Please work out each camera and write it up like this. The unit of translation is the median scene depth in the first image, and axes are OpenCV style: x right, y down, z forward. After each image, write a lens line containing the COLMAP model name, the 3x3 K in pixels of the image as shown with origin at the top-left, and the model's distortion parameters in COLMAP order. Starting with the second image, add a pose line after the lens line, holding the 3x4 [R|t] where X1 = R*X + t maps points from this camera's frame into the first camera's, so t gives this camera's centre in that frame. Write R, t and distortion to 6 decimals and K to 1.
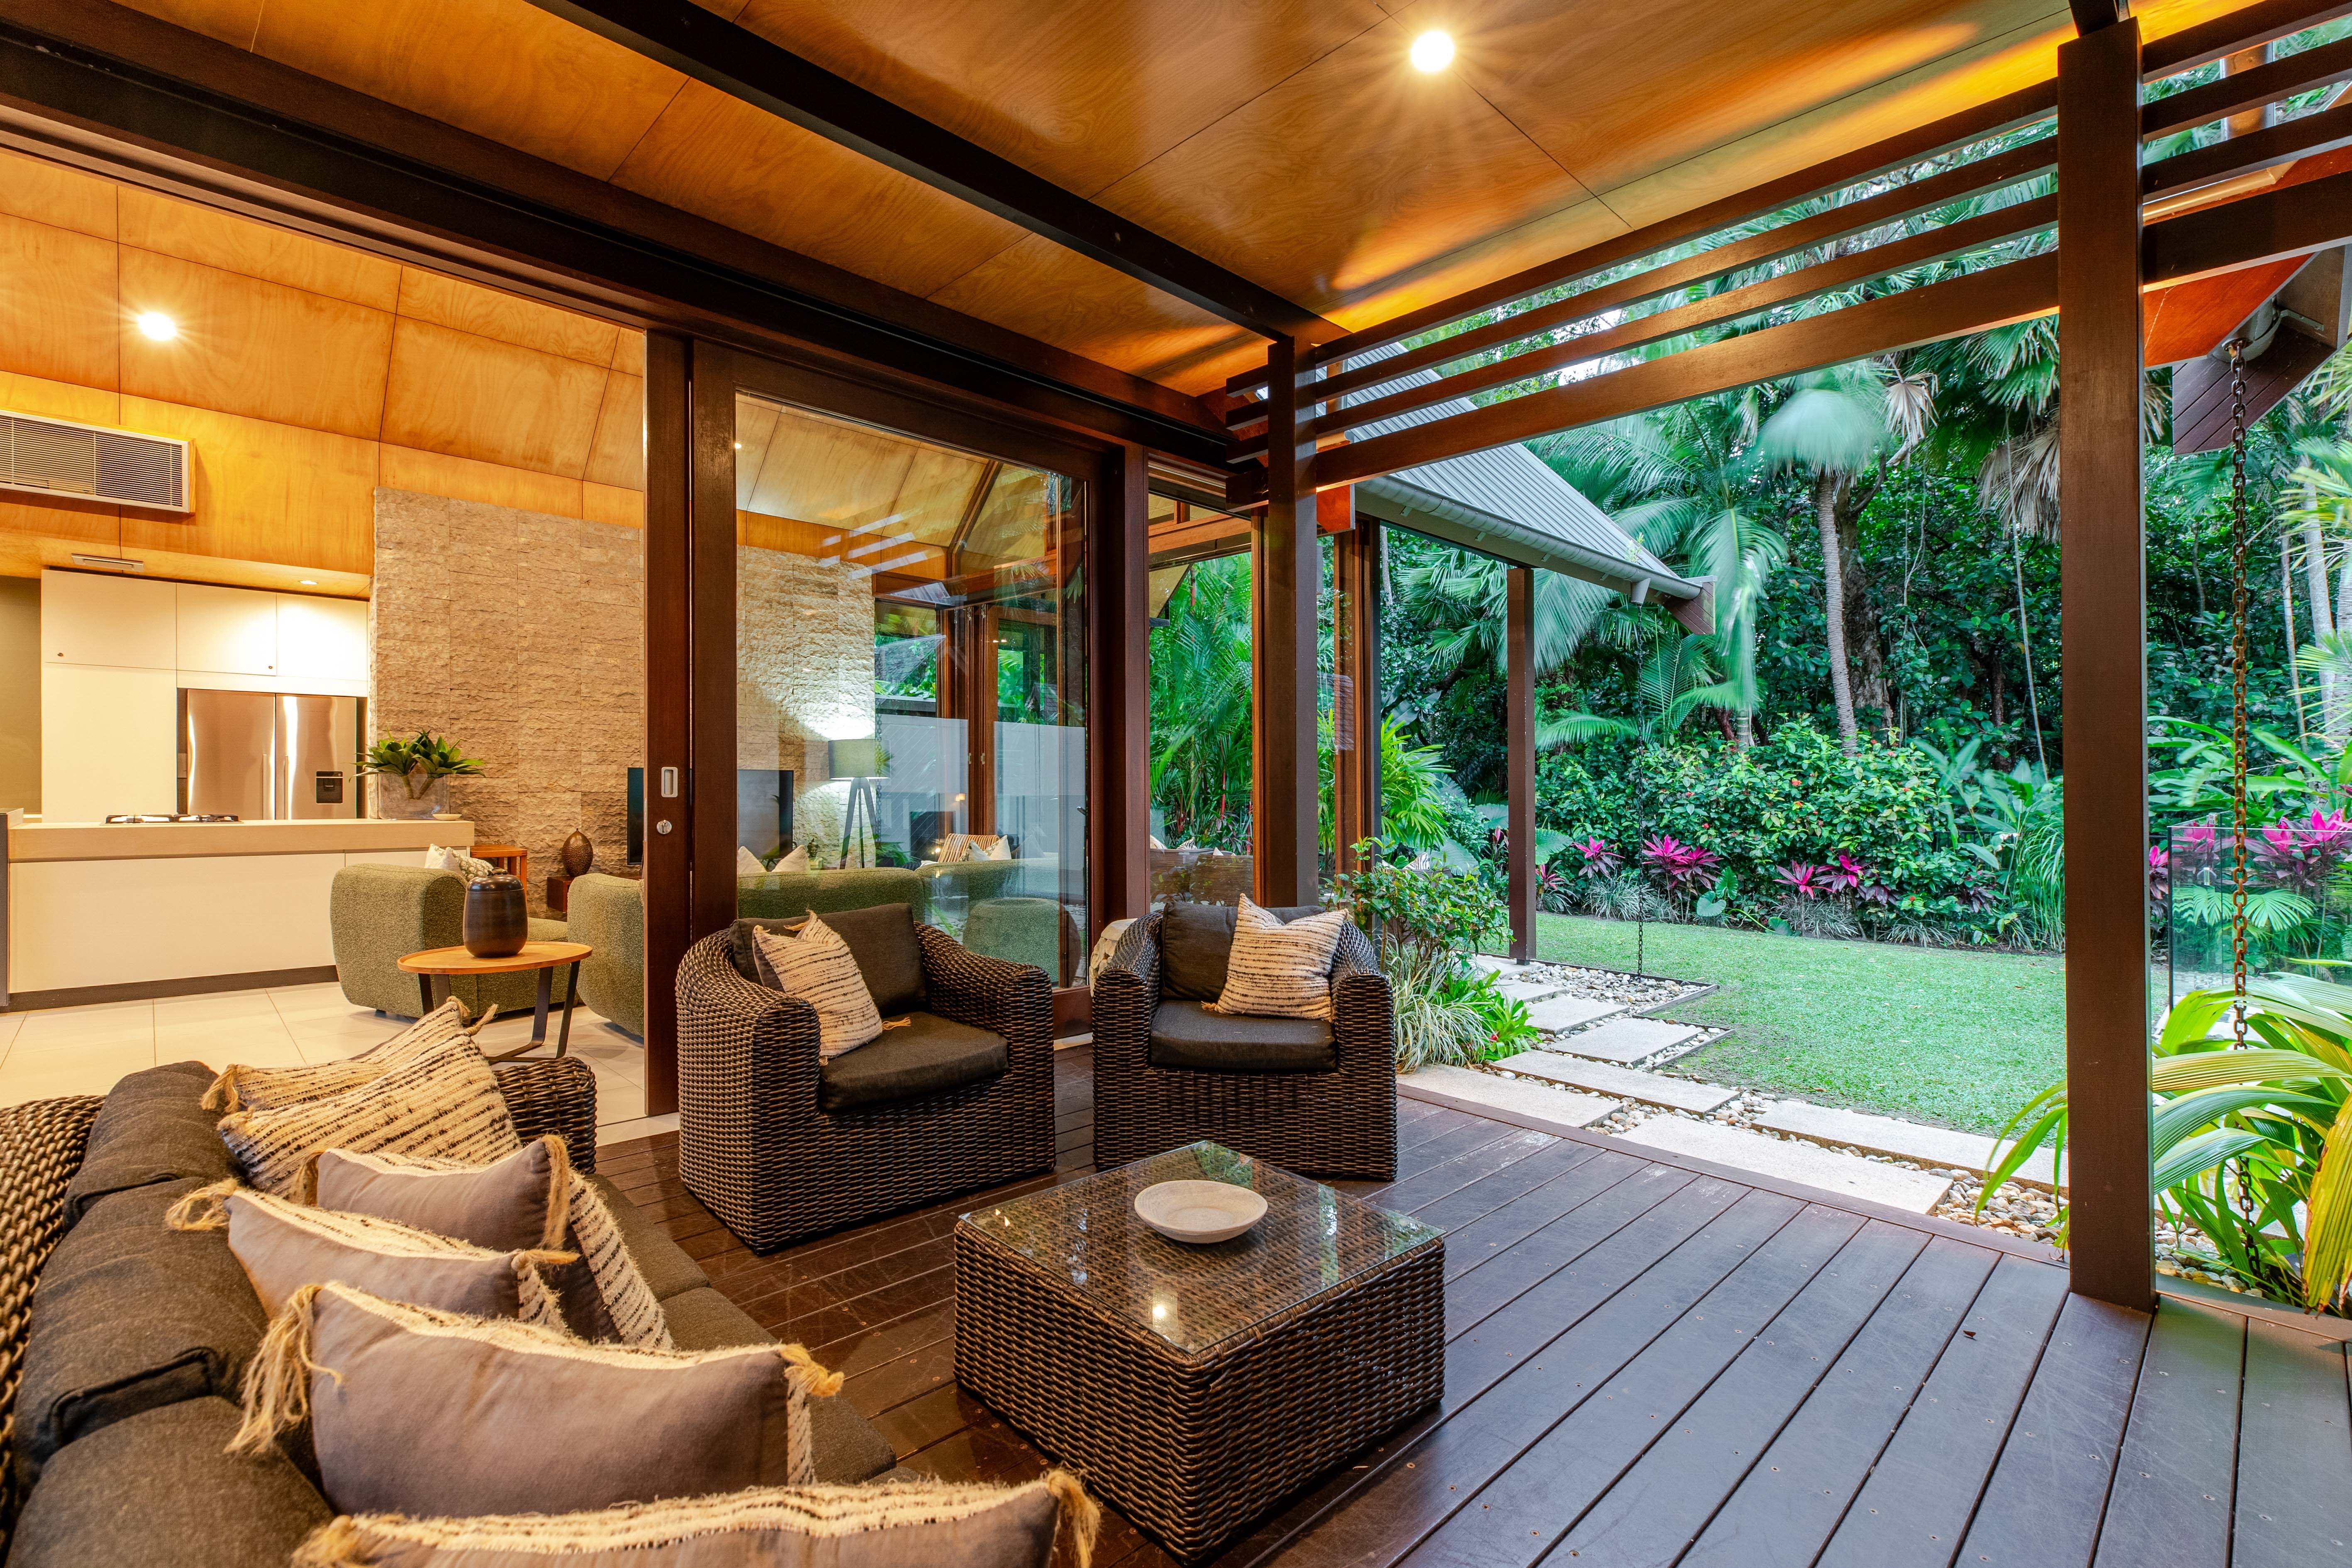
lens RADIAL K [[1082.4, 0, 1183.2], [0, 1082.4, 798.1], [0, 0, 1]] dist [0.003147, 0.000291]
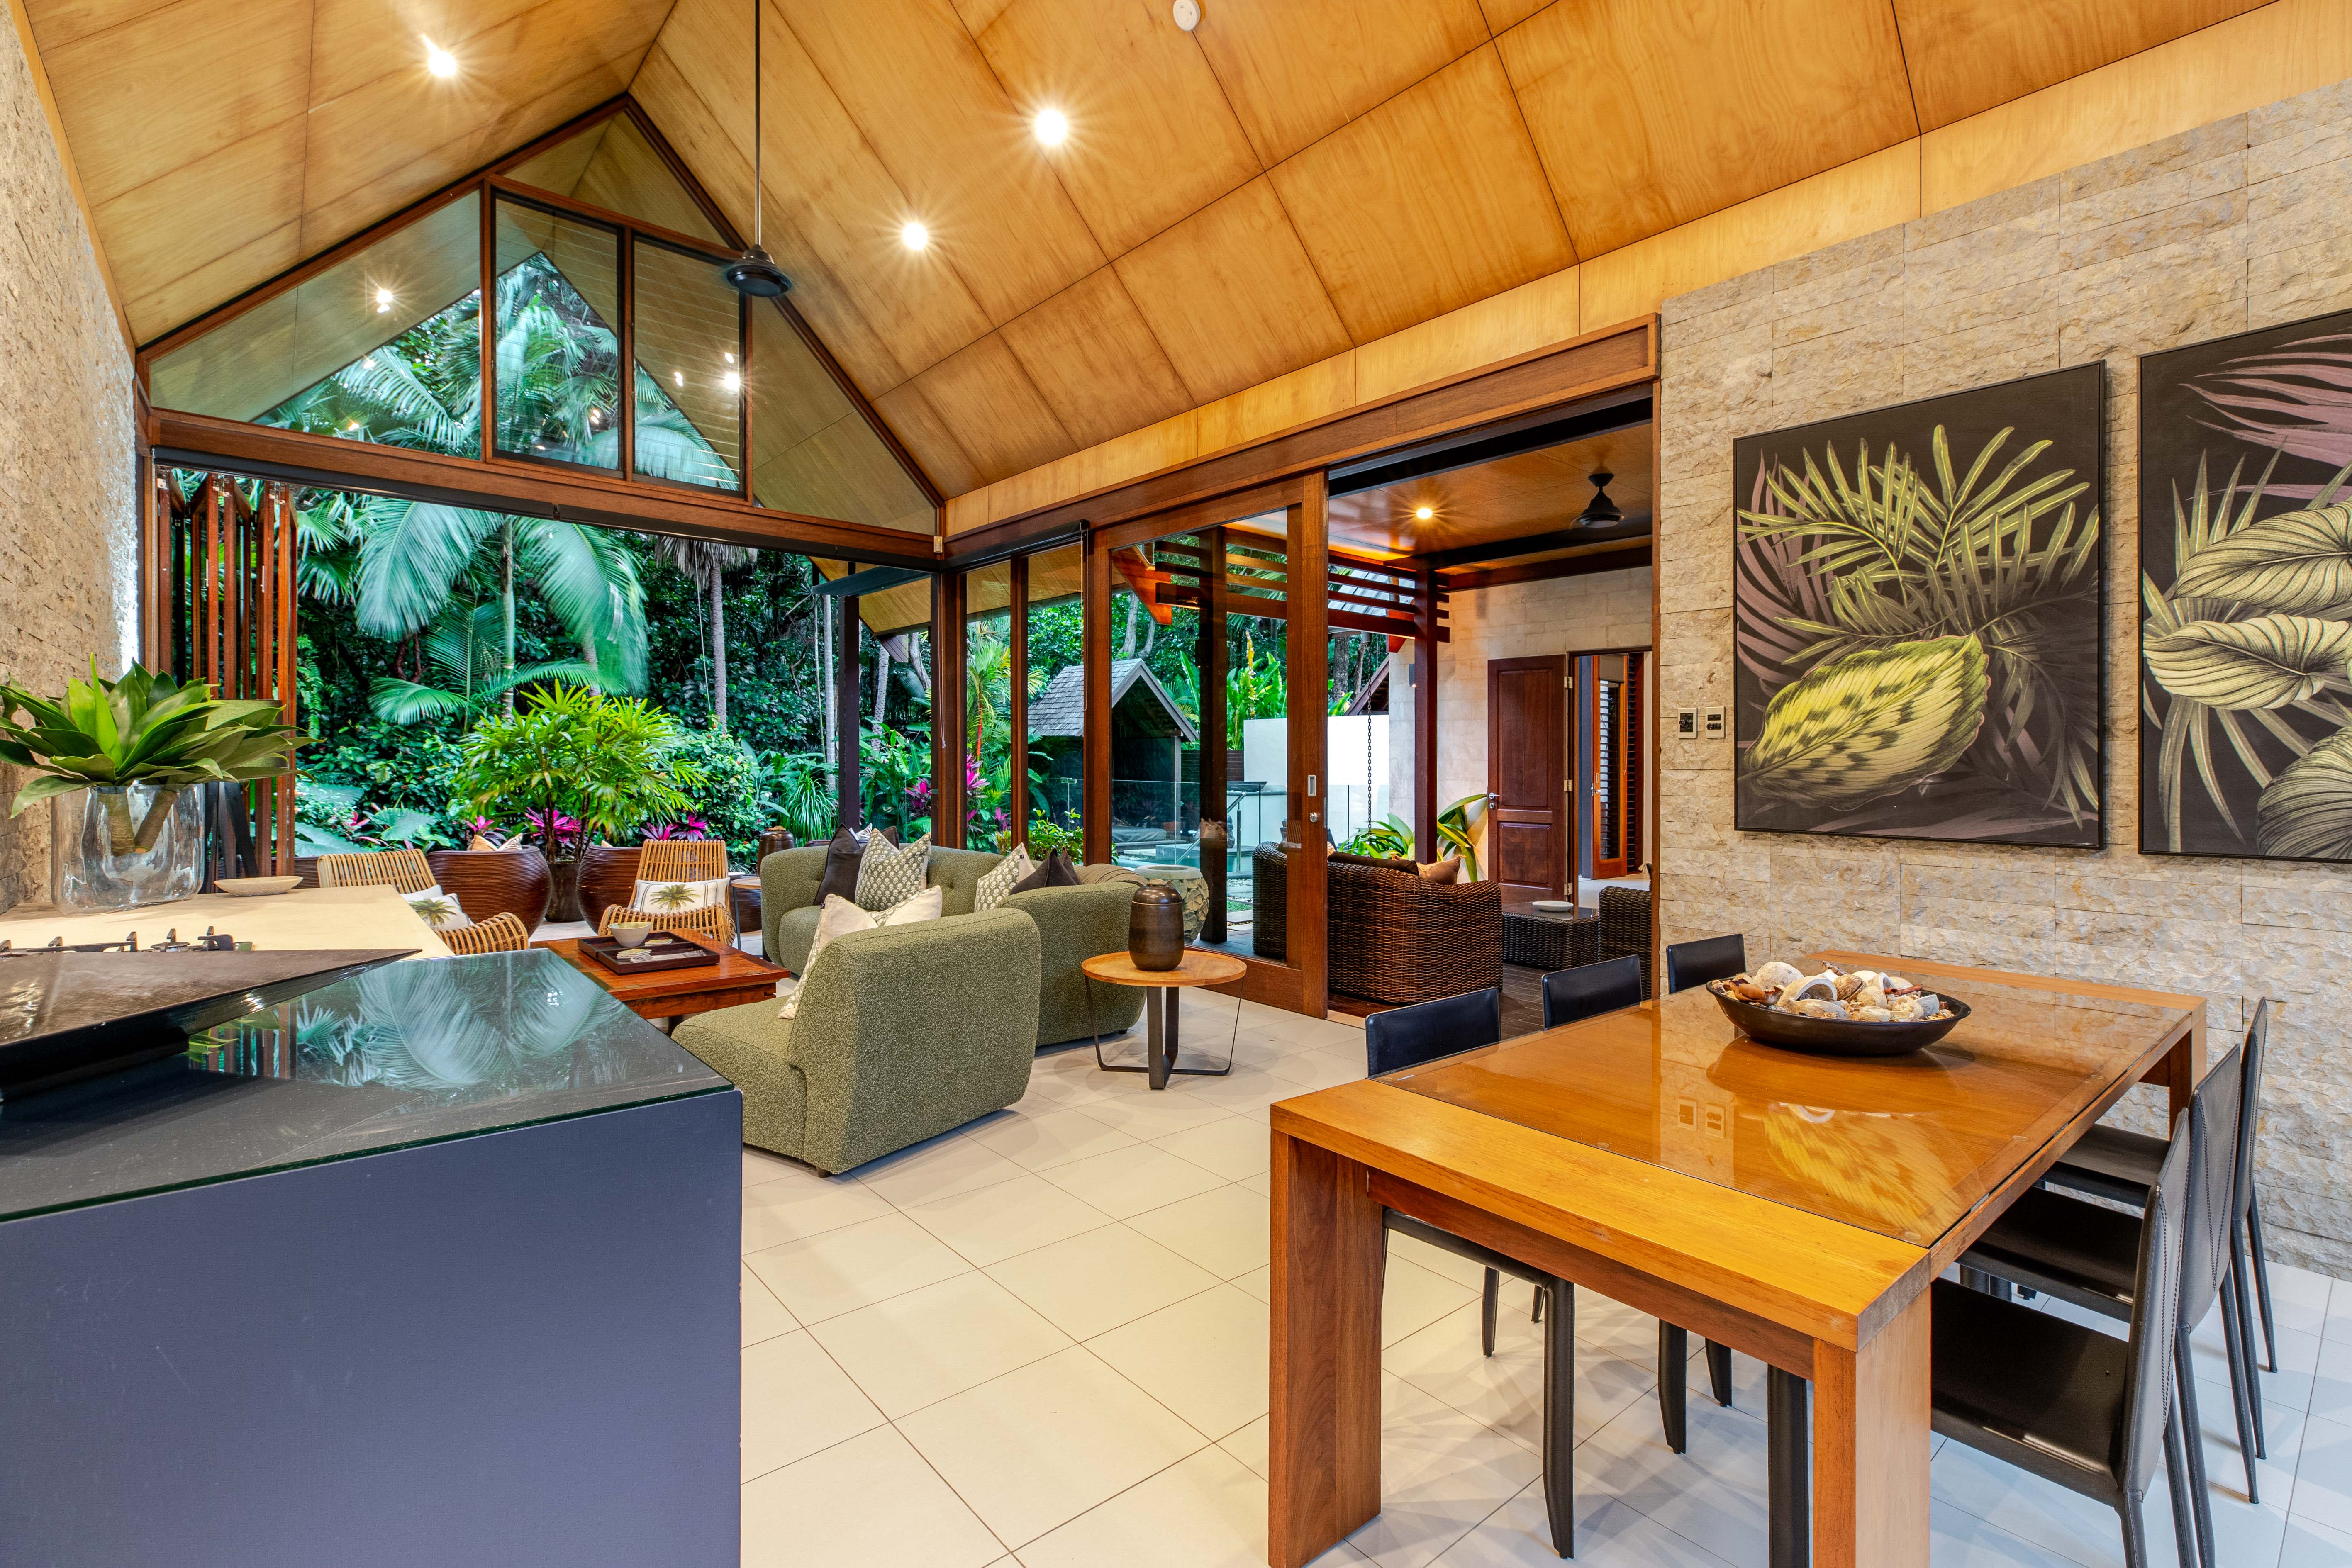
lens RADIAL K [[1069.6, 0, 1180.1], [0, 1069.6, 811.9], [0, 0, 1]] dist [-0.001700, -0.000269]
pose [[0.072697, -0.054953, 0.995839, -1.030750], [0.002772, 0.998488, 0.054897, -0.031214], [-0.997350, -0.001230, 0.072739, 0.576418]]
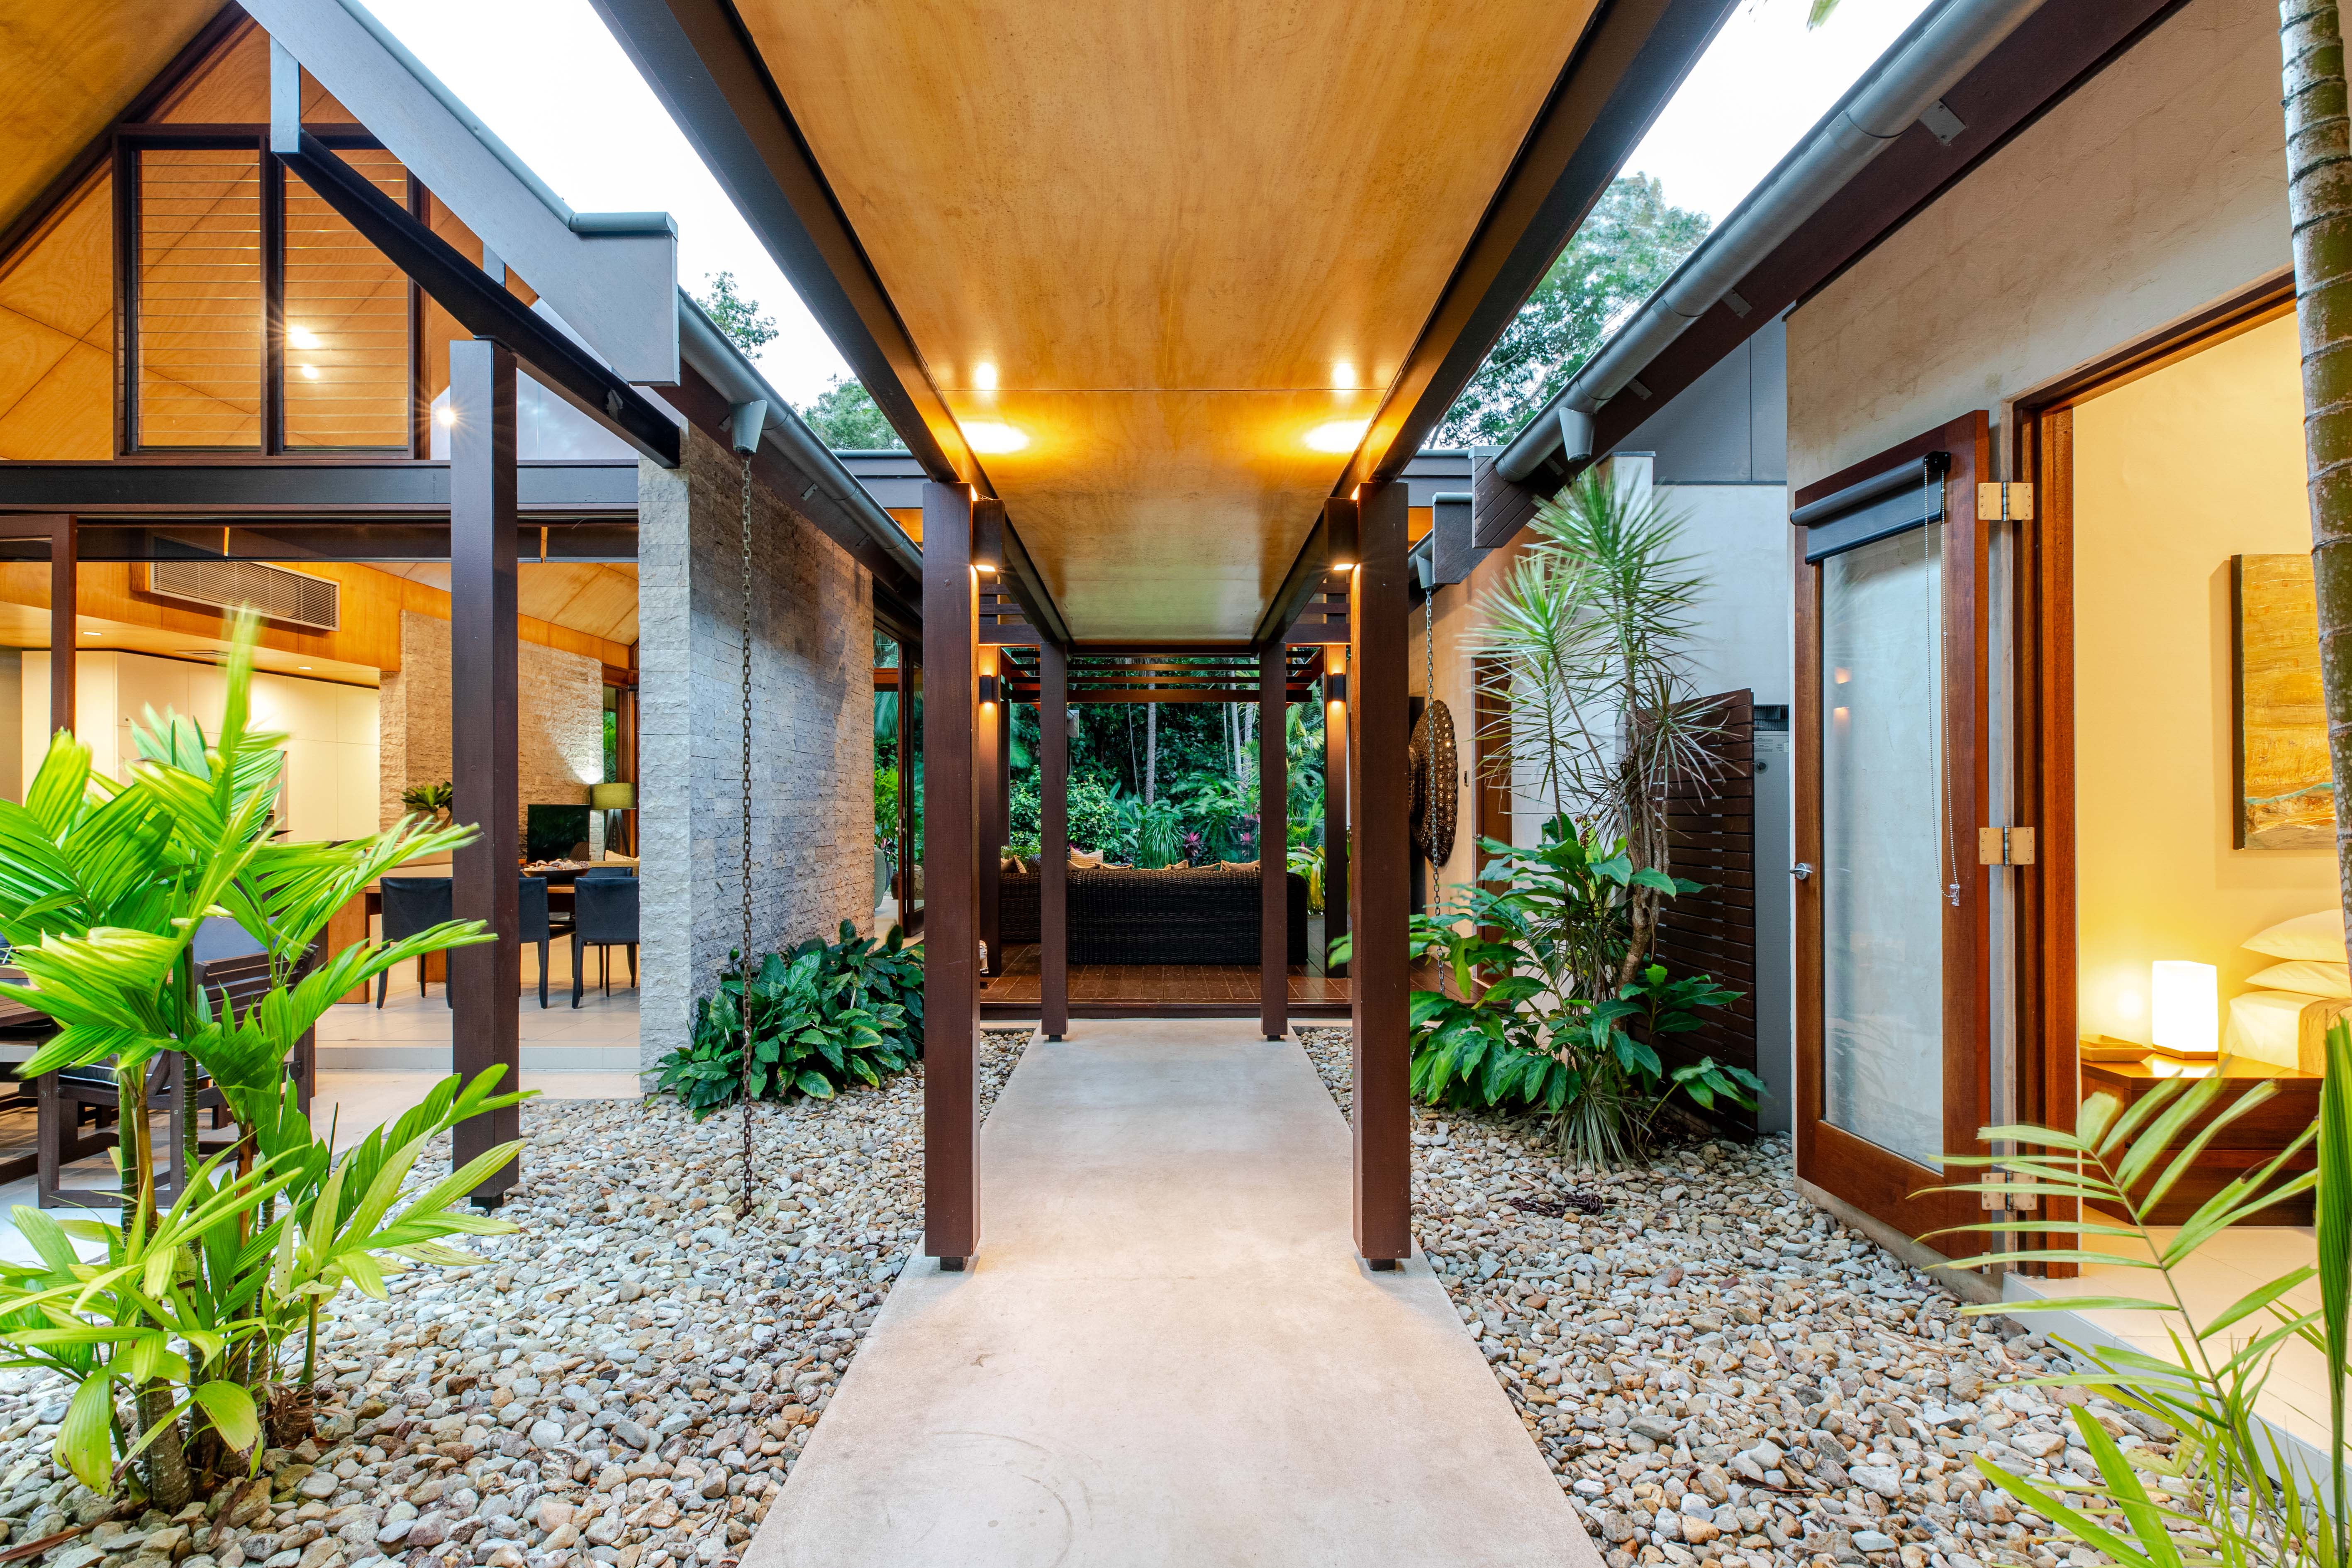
lens RADIAL K [[1069.8, 0, 1180.1], [0, 1069.8, 811.9], [0, 0, 1]] dist [-0.001700, -0.000269]
pose [[0.687534, -0.015884, 0.725978, -1.021795], [0.018688, 0.999817, 0.004177, -0.007822], [-0.725911, 0.010695, 0.687705, -0.677482]]
